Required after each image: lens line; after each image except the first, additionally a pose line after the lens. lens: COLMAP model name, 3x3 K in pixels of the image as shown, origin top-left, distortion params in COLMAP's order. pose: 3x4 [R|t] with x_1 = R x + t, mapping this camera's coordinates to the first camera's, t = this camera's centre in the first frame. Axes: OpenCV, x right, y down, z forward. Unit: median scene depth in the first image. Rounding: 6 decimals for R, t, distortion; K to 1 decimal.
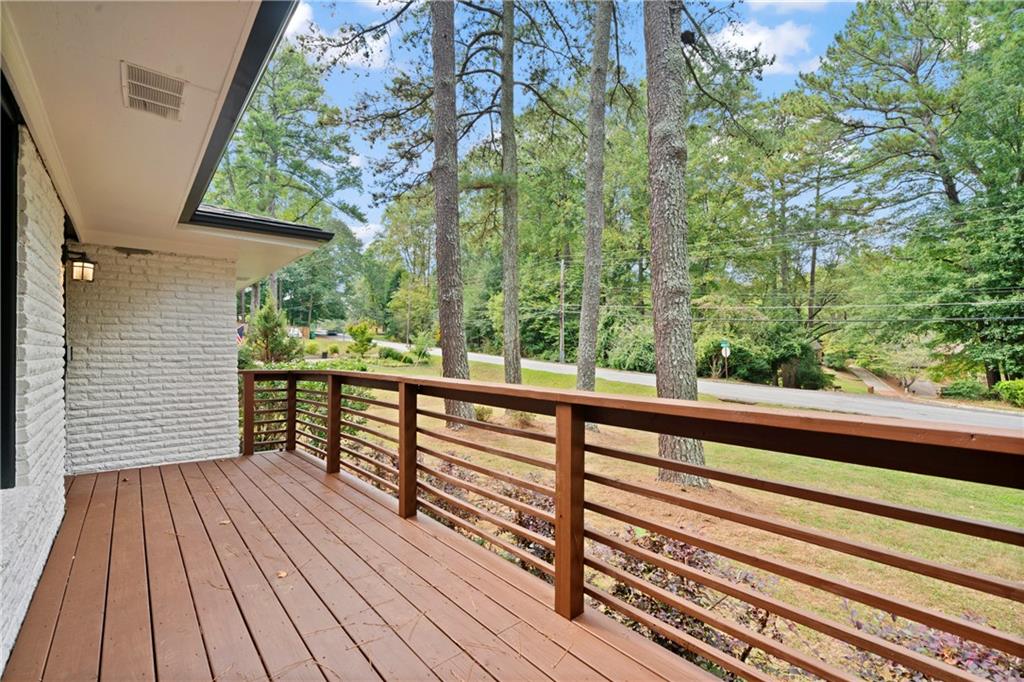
lens RADIAL K [[438.9, 0, 507.7], [0, 438.9, 347.2], [0, 0, 1]] dist [0.000760, 0.000159]
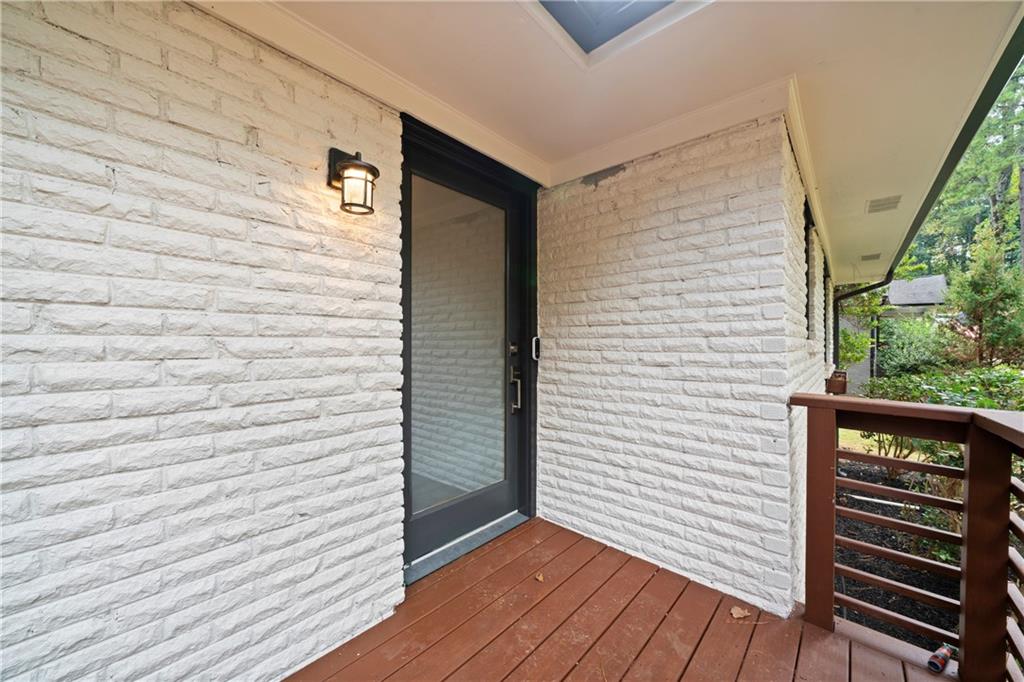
lens RADIAL K [[385.6, 0, 514.7], [0, 385.6, 349.6], [0, 0, 1]] dist [-0.000135, -0.000016]
pose [[0.139819, 0.011934, -0.990105, -0.337251], [0.004481, 0.999910, 0.012685, 0.007398], [0.990167, -0.006210, 0.139753, 0.772911]]
